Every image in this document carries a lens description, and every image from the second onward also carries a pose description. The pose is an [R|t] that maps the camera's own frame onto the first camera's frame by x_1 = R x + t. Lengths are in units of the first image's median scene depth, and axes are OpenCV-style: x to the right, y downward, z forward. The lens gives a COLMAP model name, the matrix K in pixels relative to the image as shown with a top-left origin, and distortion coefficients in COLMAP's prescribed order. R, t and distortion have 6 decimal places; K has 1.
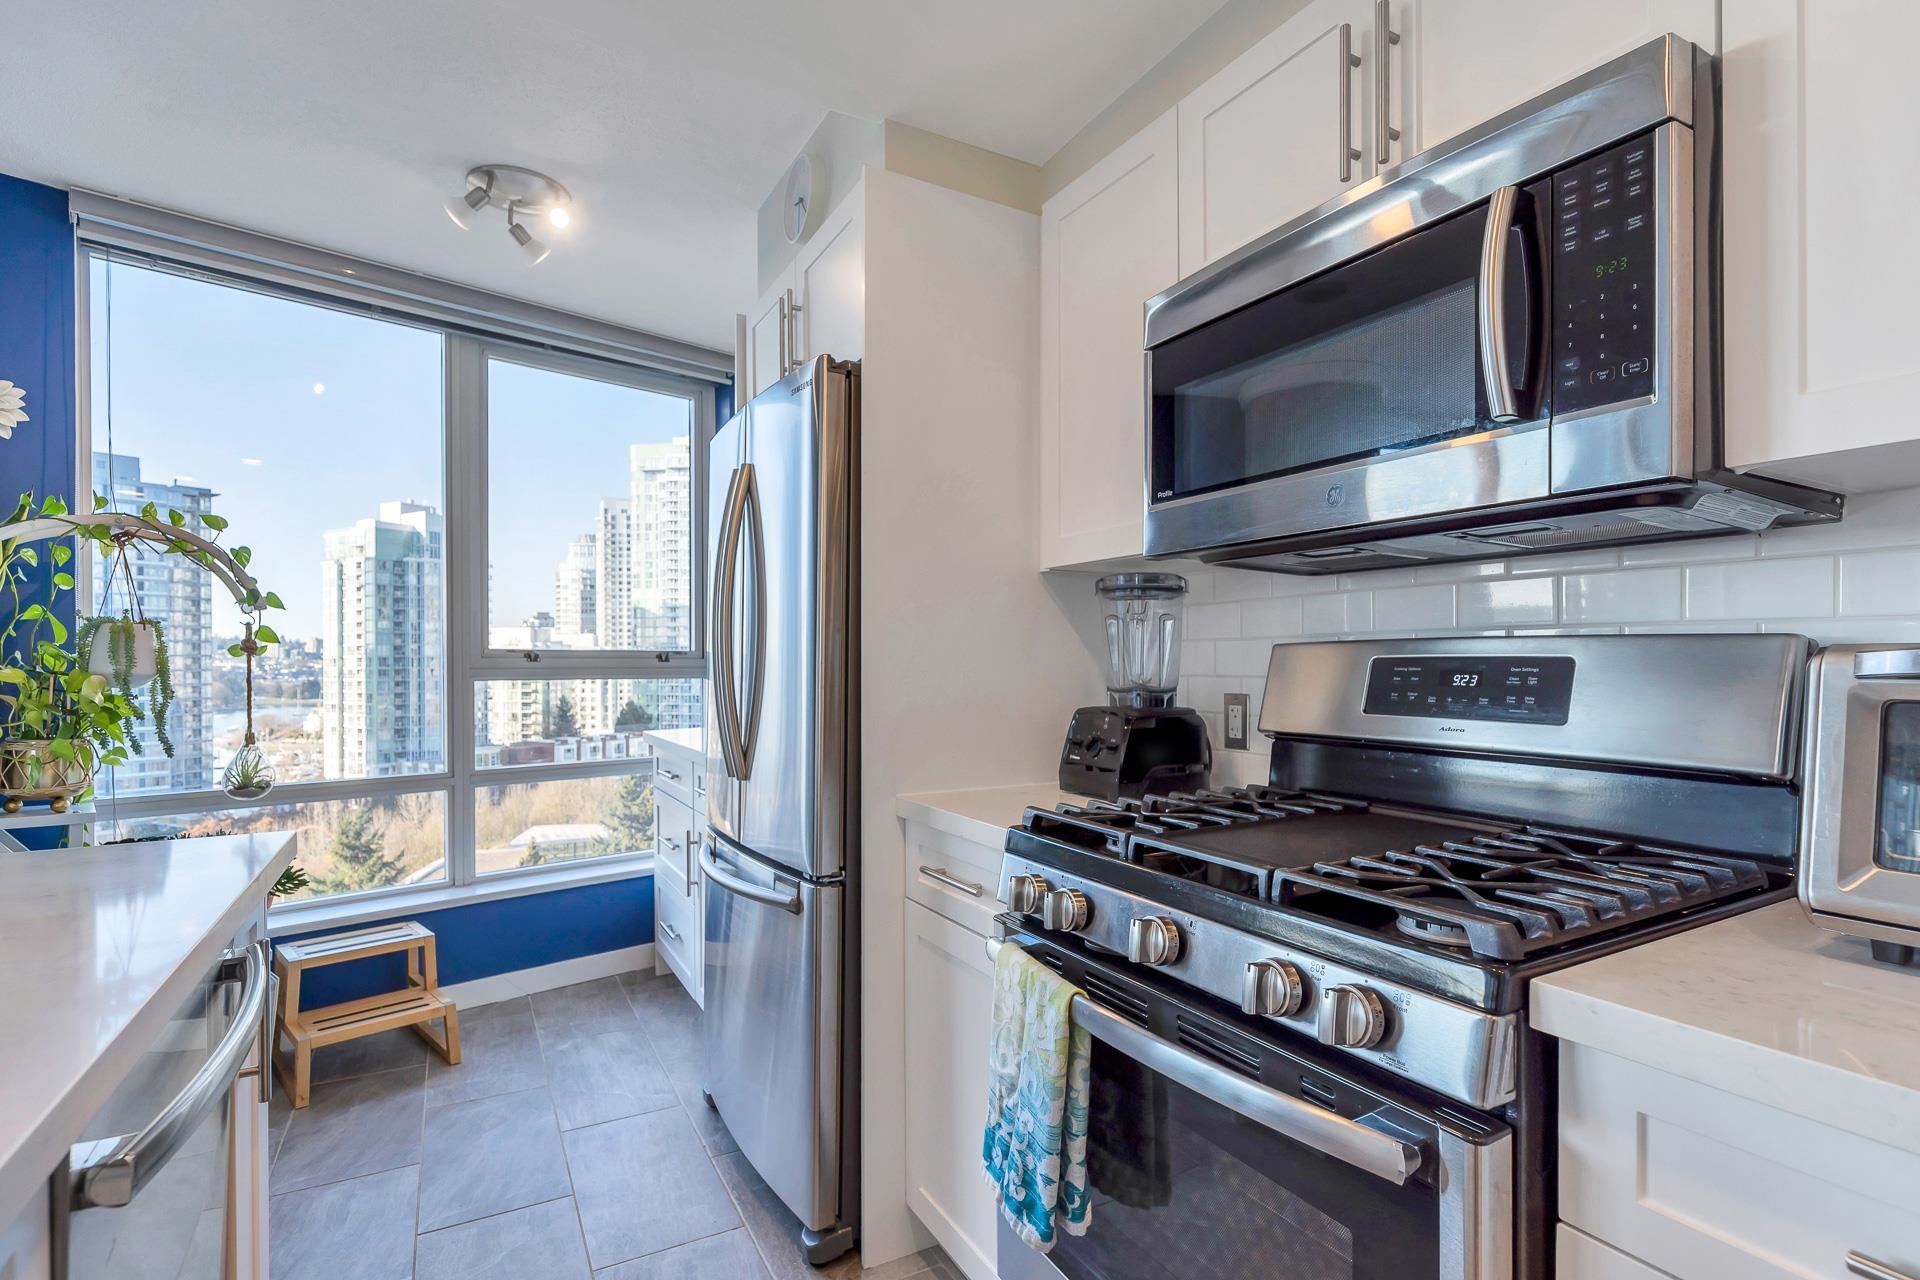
lens RADIAL K [[909.8, 0, 960.4], [0, 909.8, 665.8], [0, 0, 1]] dist [-0.002057, -0.000711]
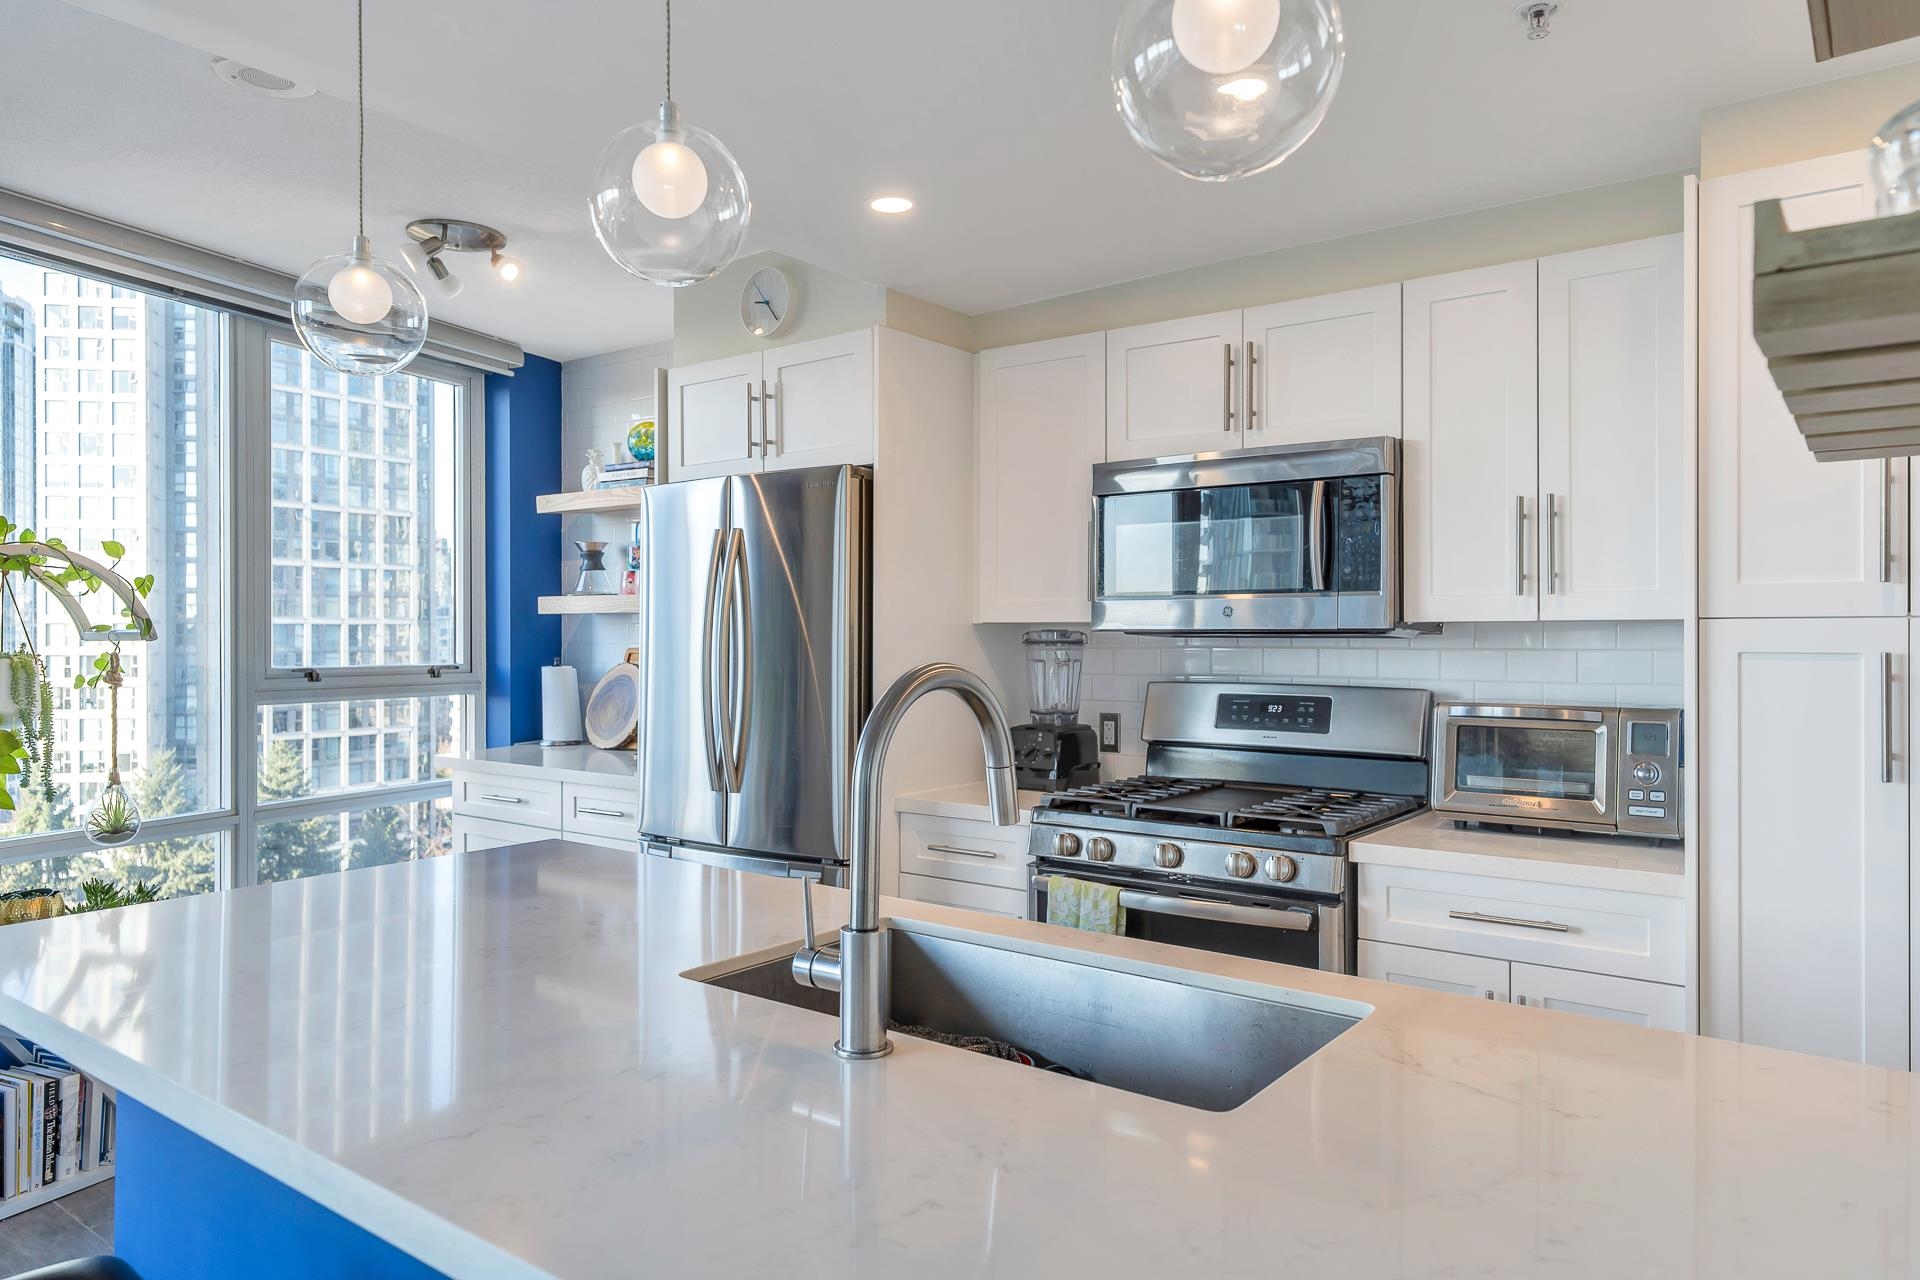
lens RADIAL K [[1233.2, 0, 960.0], [0, 1233.2, 640.0], [0, 0, 1]] dist [0.017790, 0.001089]
pose [[0.917417, 0.001960, 0.397922, -0.506723], [-0.001052, 0.999996, -0.002498, -0.058664], [-0.397925, 0.001873, 0.917416, -0.501950]]
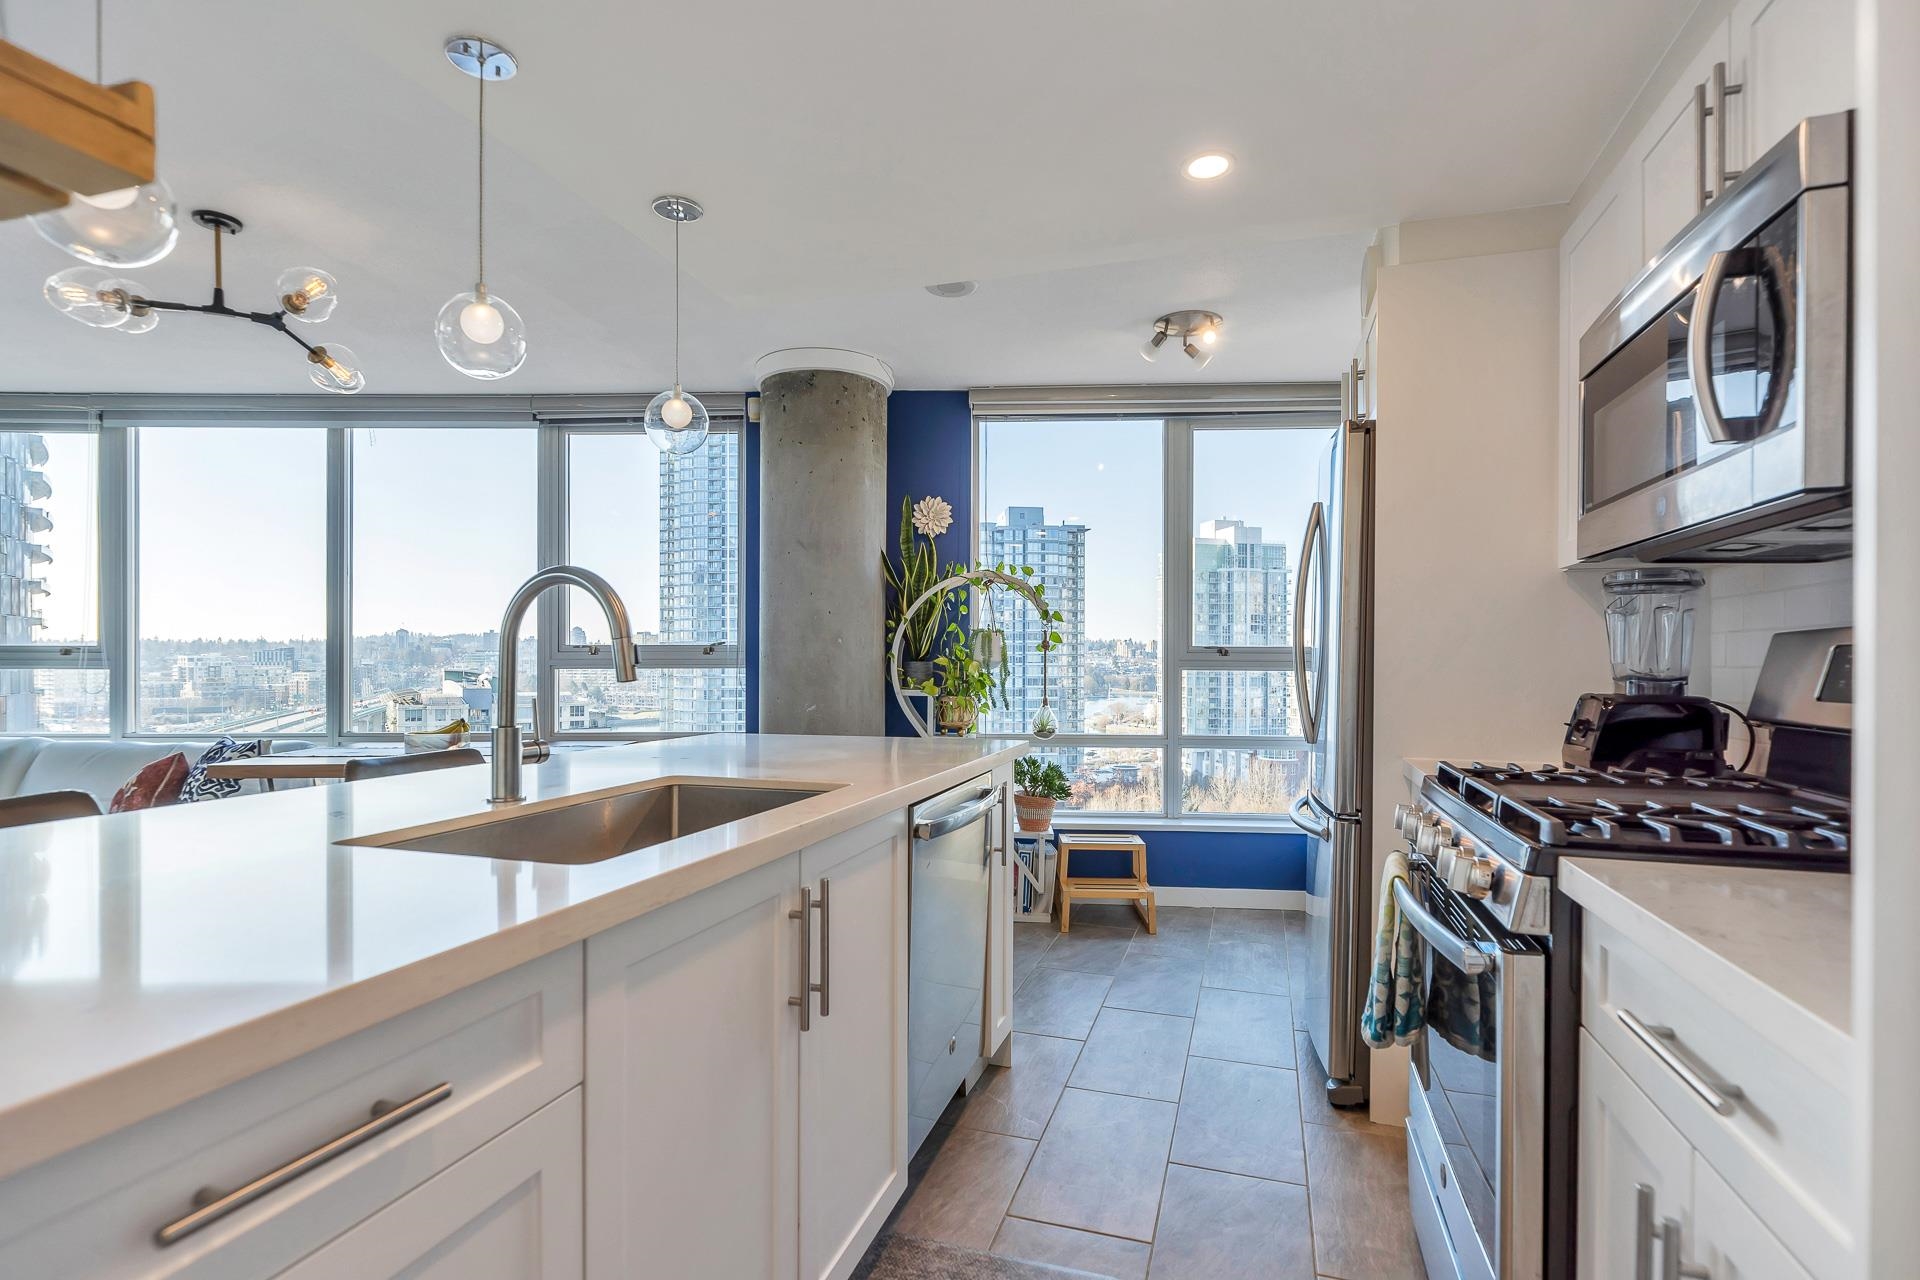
lens RADIAL K [[909.8, 0, 960.4], [0, 909.8, 665.8], [0, 0, 1]] dist [-0.002057, -0.000711]
pose [[0.678217, 0.009017, -0.734807, 0.316344], [-0.008616, 0.999954, 0.004318, 0.010312], [0.734812, 0.003402, 0.678263, -0.219639]]
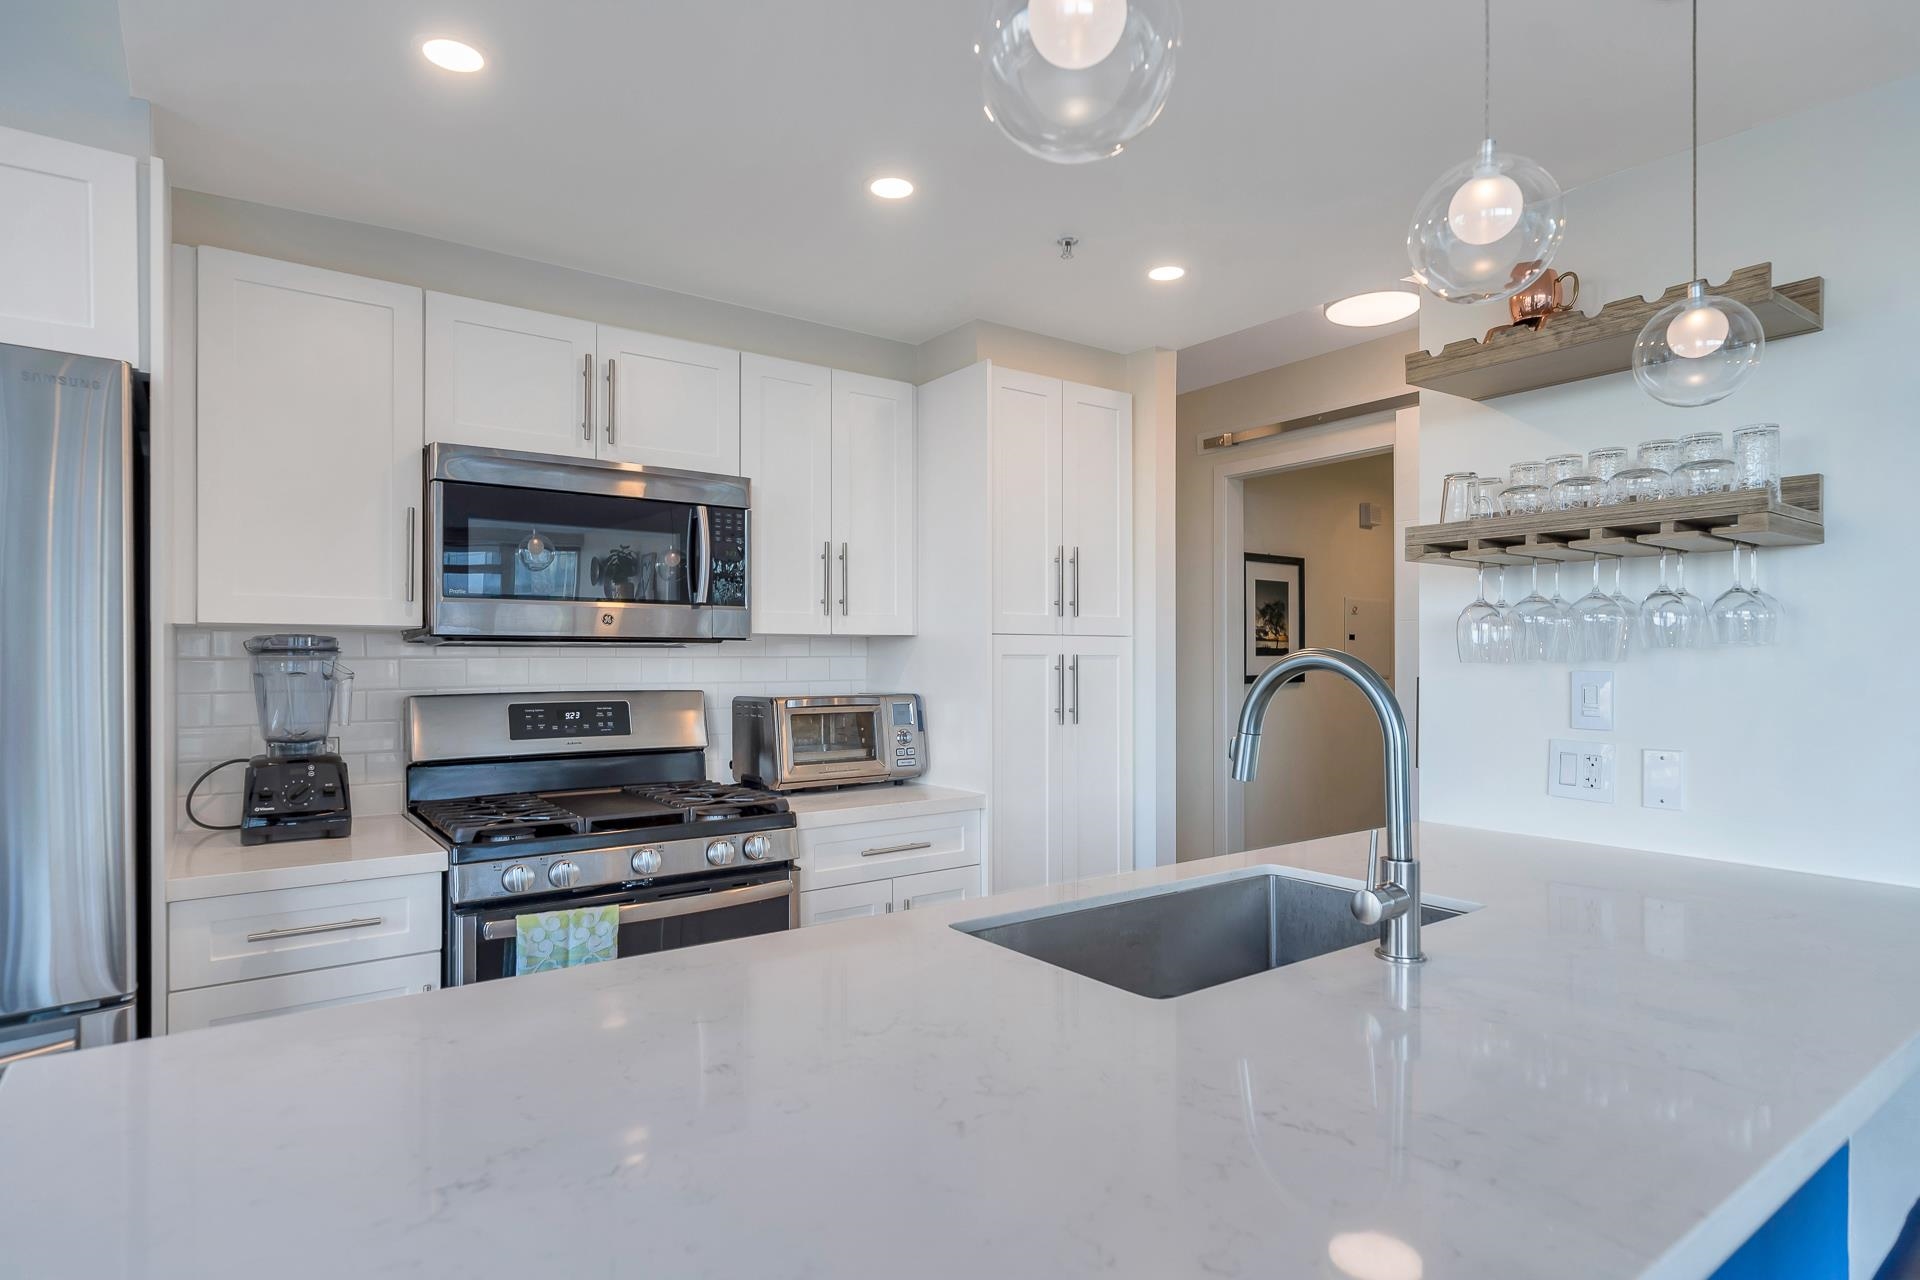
lens RADIAL K [[1001.7, 0, 955.8], [0, 1001.7, 662.6], [0, 0, 1]] dist [0.000070, -0.000333]
pose [[-0.109350, 0.003968, 0.993995, -0.807640], [0.009615, 0.999949, -0.002934, -0.040682], [-0.993957, 0.009236, -0.109383, 0.247756]]
